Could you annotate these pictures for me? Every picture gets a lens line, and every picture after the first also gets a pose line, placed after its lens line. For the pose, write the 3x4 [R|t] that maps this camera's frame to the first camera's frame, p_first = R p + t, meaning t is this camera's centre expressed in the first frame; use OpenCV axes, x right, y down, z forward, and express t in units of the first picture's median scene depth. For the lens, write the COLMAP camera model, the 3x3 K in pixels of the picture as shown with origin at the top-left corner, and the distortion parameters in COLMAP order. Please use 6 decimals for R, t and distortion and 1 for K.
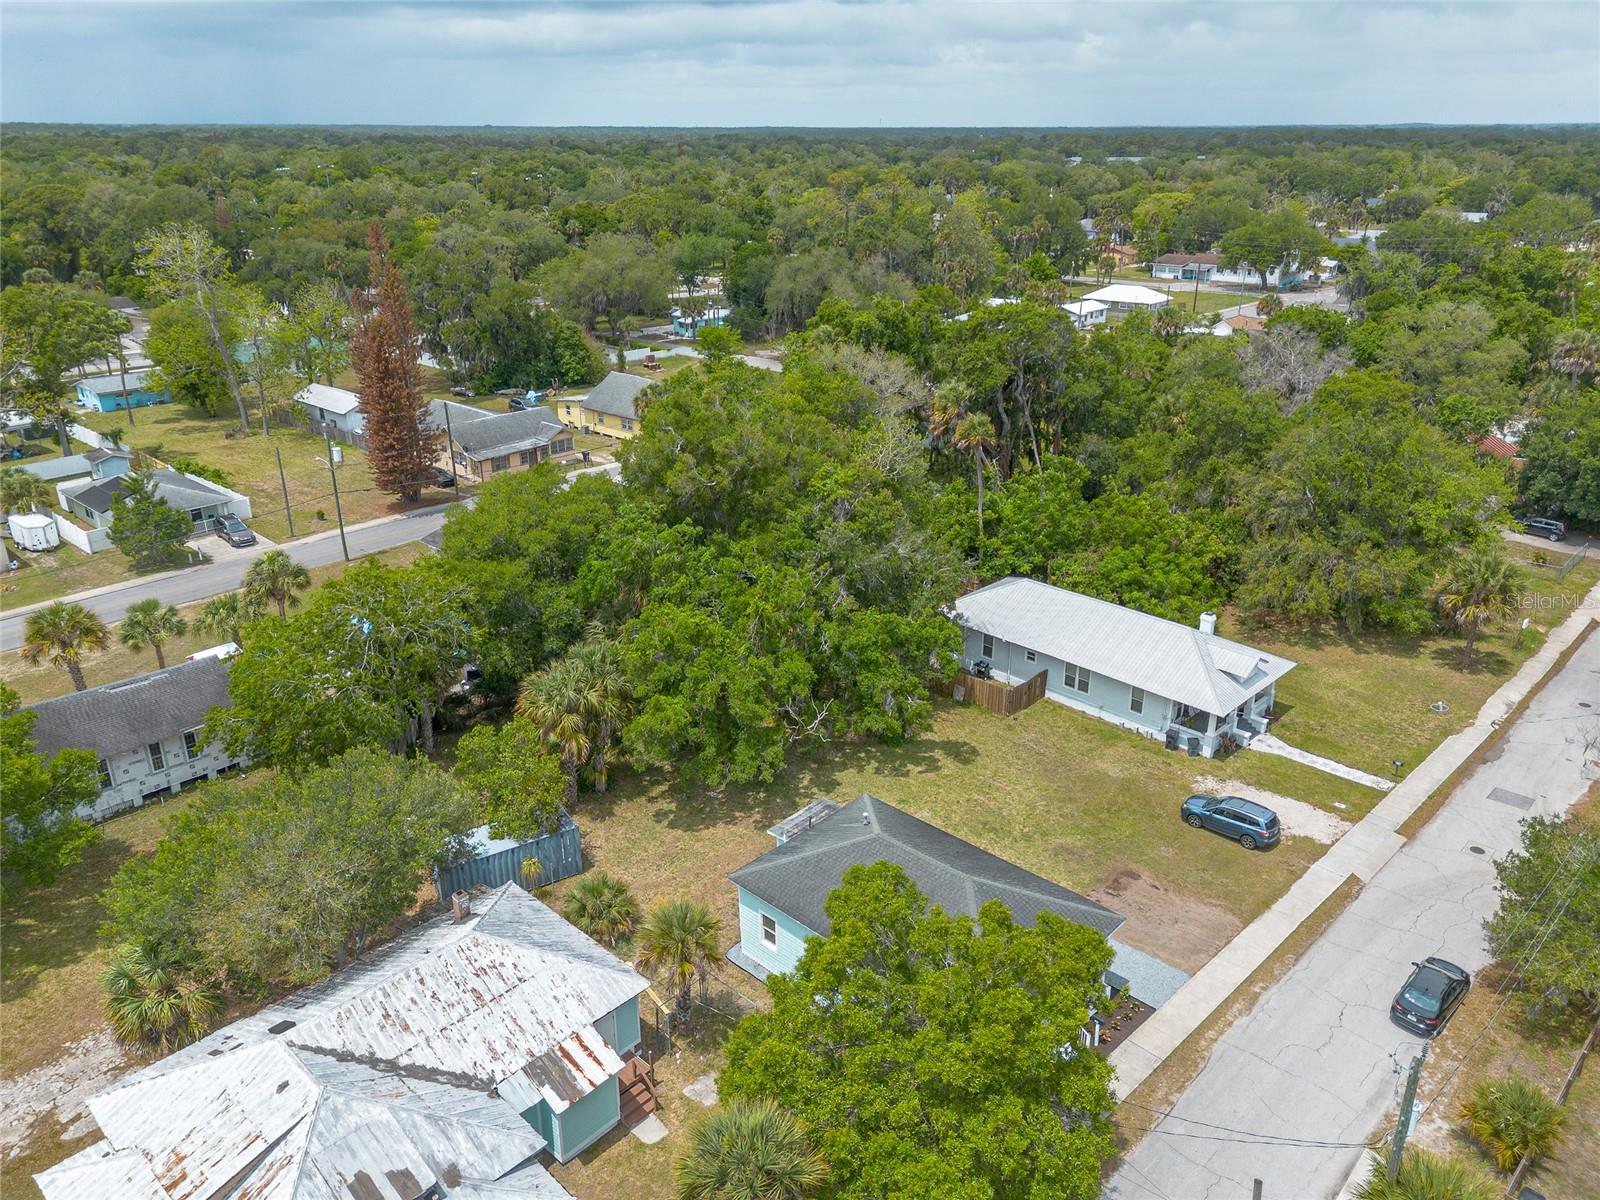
lens RADIAL K [[1168.7, 0, 784.7], [0, 1168.7, 603.3], [0, 0, 1]] dist [0.074010, -0.073065]
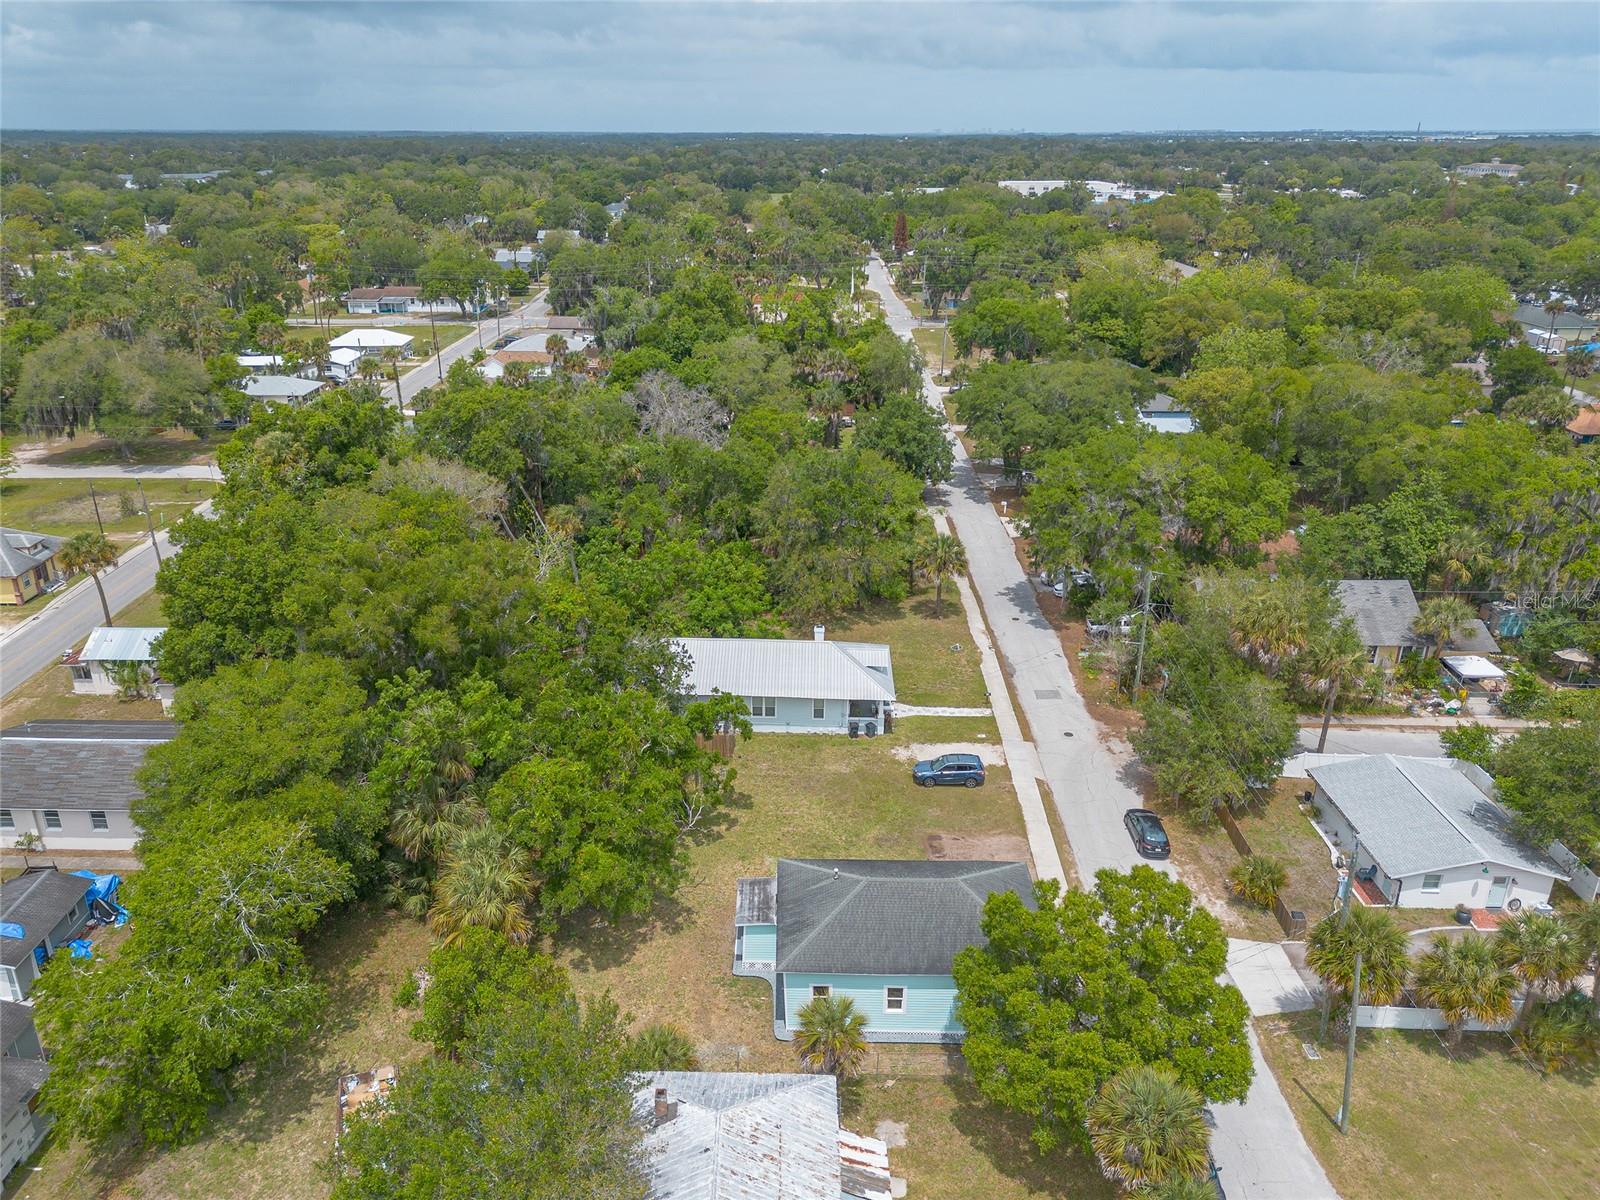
lens RADIAL K [[1174.7, 0, 752.1], [0, 1174.7, 577.7], [0, 0, 1]] dist [0.061830, -0.076361]
pose [[0.738388, -0.239281, 0.630498, -0.533543], [0.252119, 0.965088, 0.070999, -0.167120], [-0.625475, 0.106536, 0.772937, 0.075633]]
